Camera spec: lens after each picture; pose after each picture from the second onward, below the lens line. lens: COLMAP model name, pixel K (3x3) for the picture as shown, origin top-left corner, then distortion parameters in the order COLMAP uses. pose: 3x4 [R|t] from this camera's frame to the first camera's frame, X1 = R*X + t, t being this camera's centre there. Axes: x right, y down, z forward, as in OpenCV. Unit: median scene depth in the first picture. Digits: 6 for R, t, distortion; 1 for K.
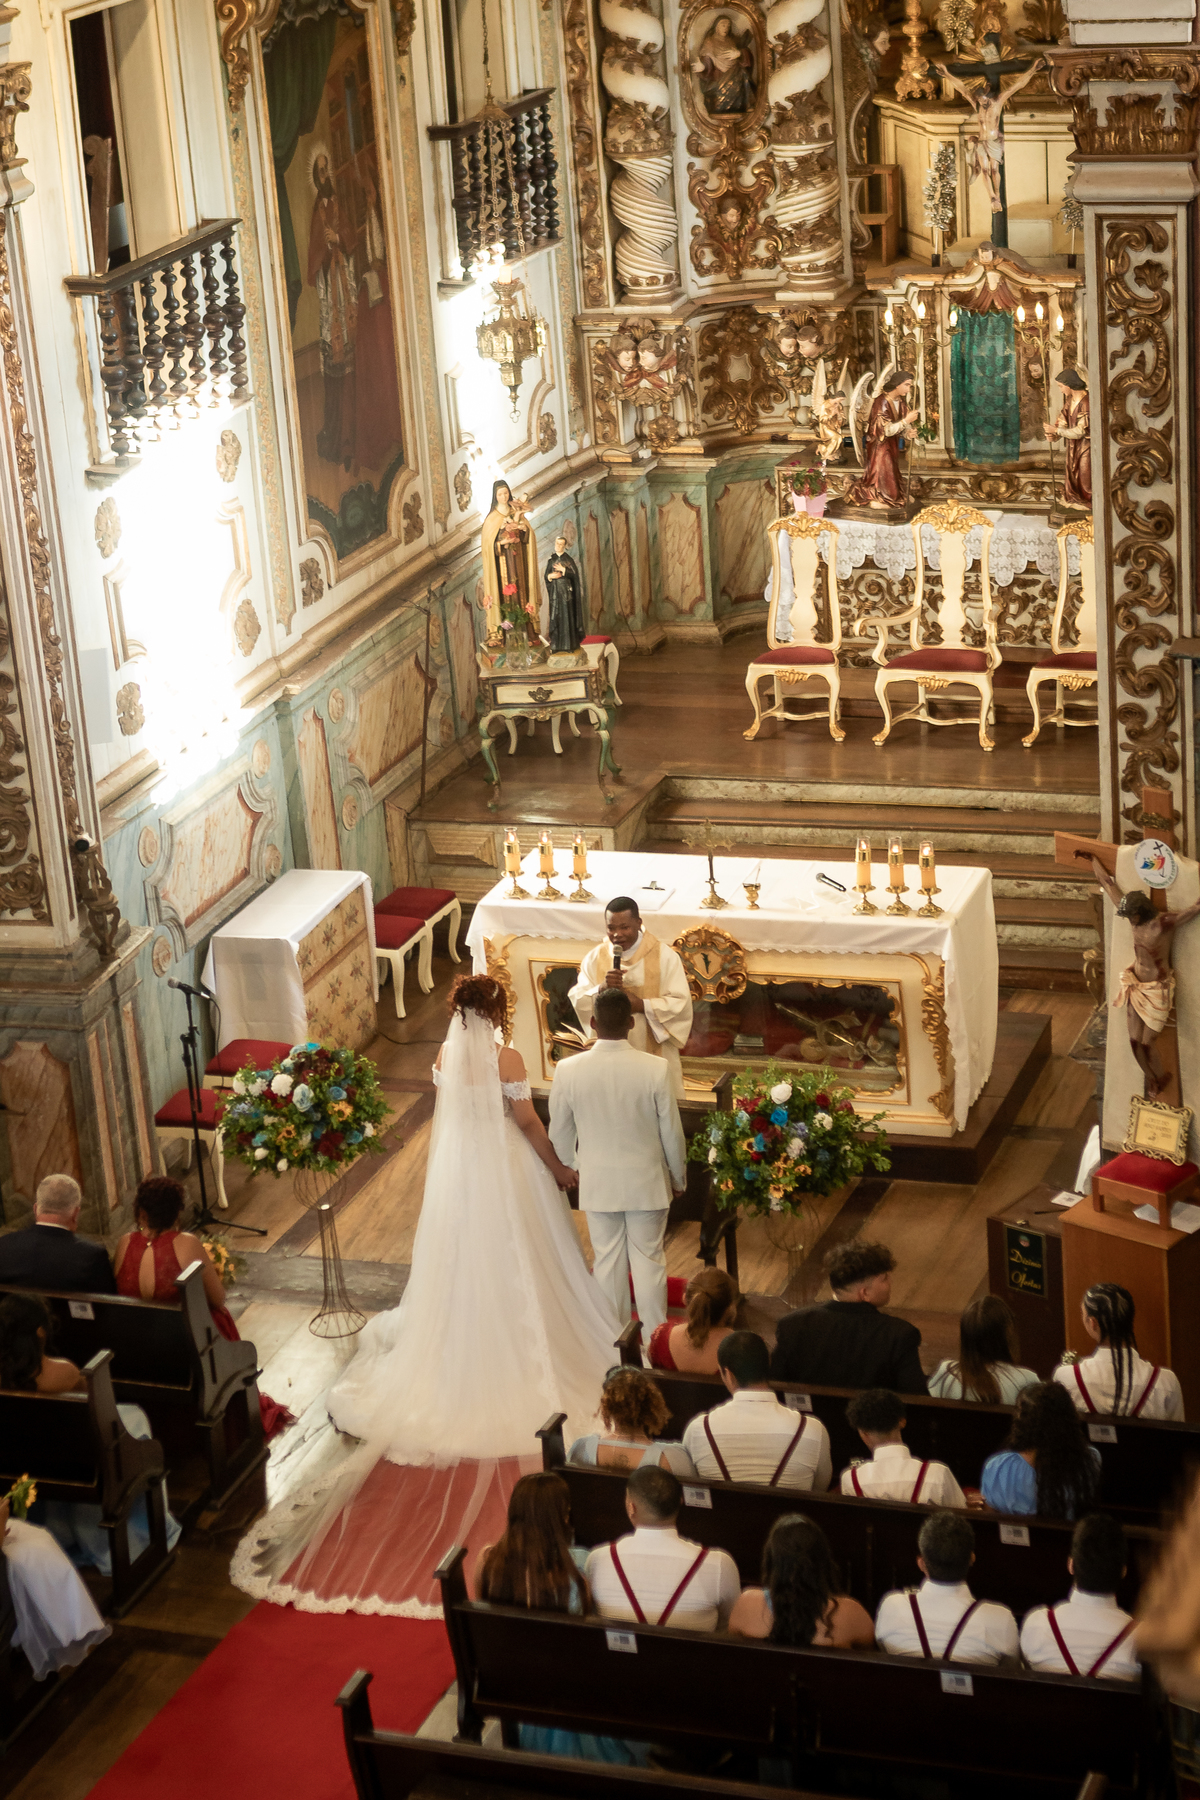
lens RADIAL K [[3577.8, 0, 600.0], [0, 3577.8, 900.0], [0, 0, 1]] dist [-0.030135, -0.168120]
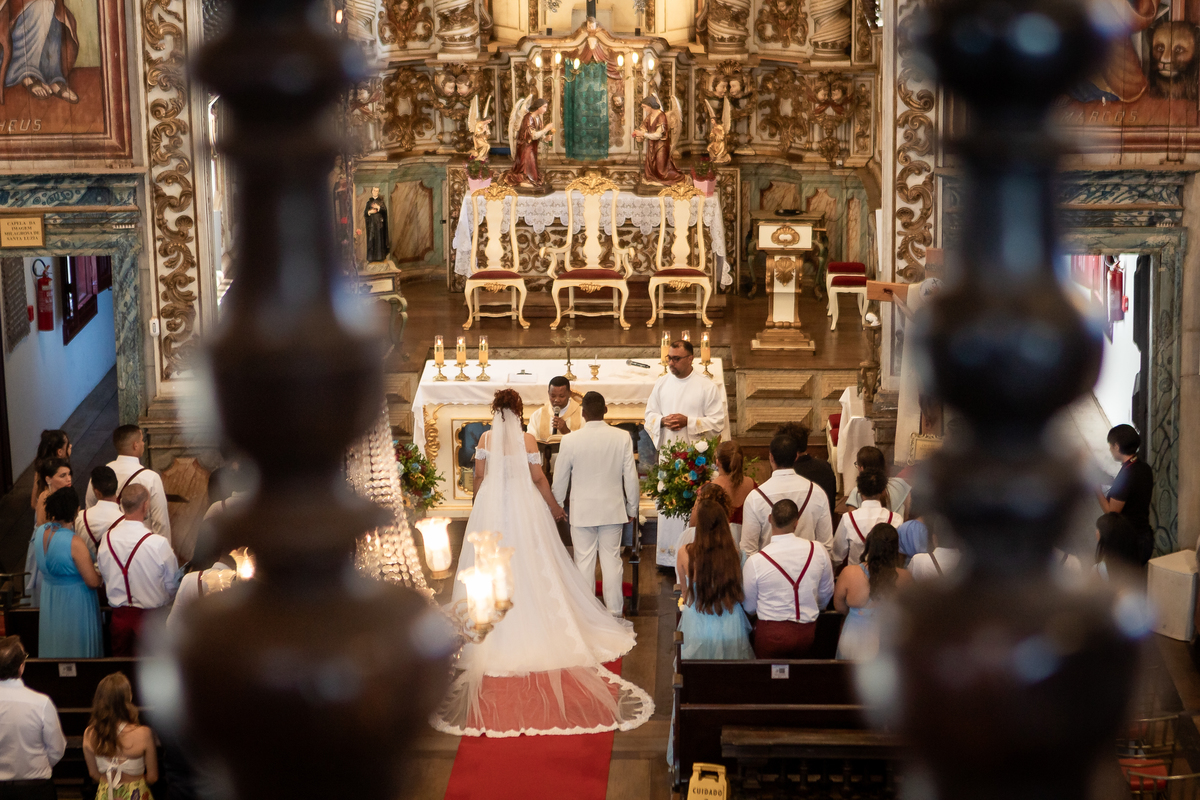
lens RADIAL K [[2928.3, 0, 600.0], [0, 2928.3, 400.0], [0, 0, 1]] dist [-0.071182, 0.029743]
pose [[0.953569, -0.016446, 0.300725, -0.280420], [0.050428, 0.993130, -0.105588, 0.120025], [-0.296923, 0.115850, 0.947848, -0.203270]]
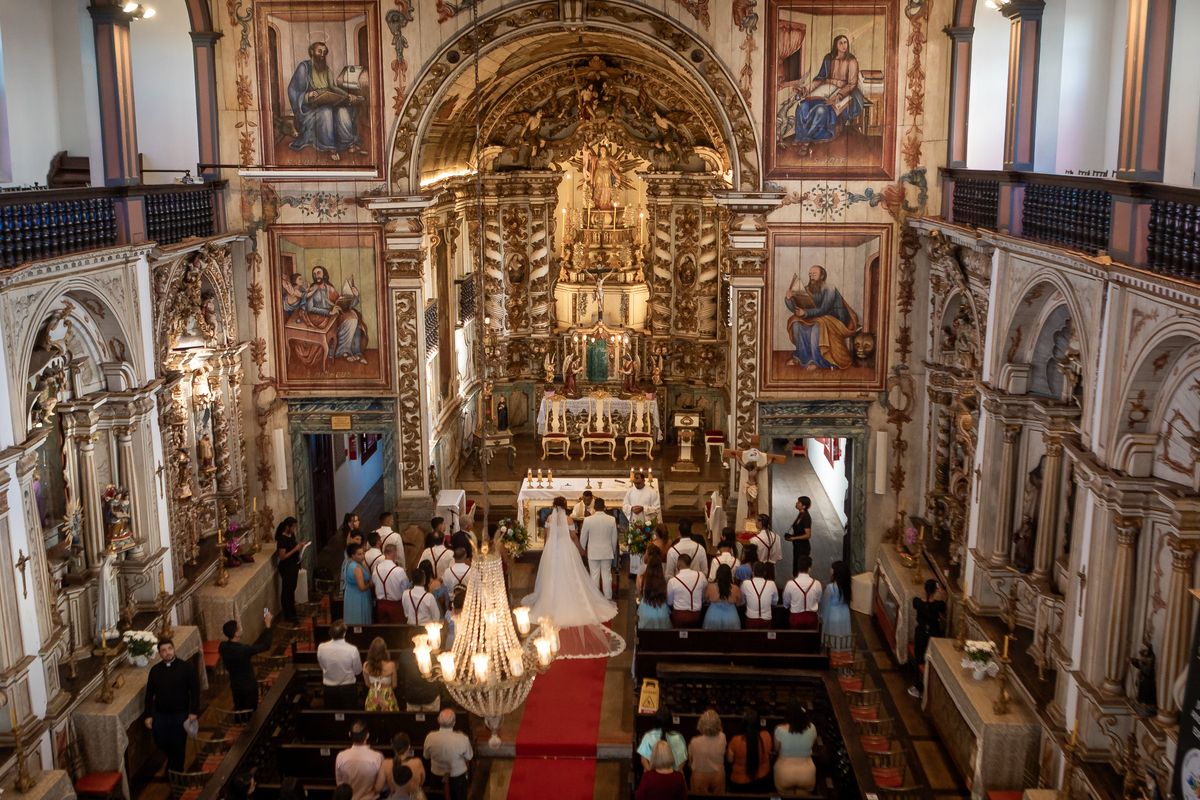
lens RADIAL K [[1294.3, 0, 594.9], [0, 1294.3, 413.3], [0, 0, 1]] dist [-0.044585, 0.038238]
pose [[0.955522, 0.004294, 0.294889, -0.273020], [0.040280, 0.988624, -0.144915, 0.091294], [-0.292157, 0.150347, 0.944479, -0.184752]]
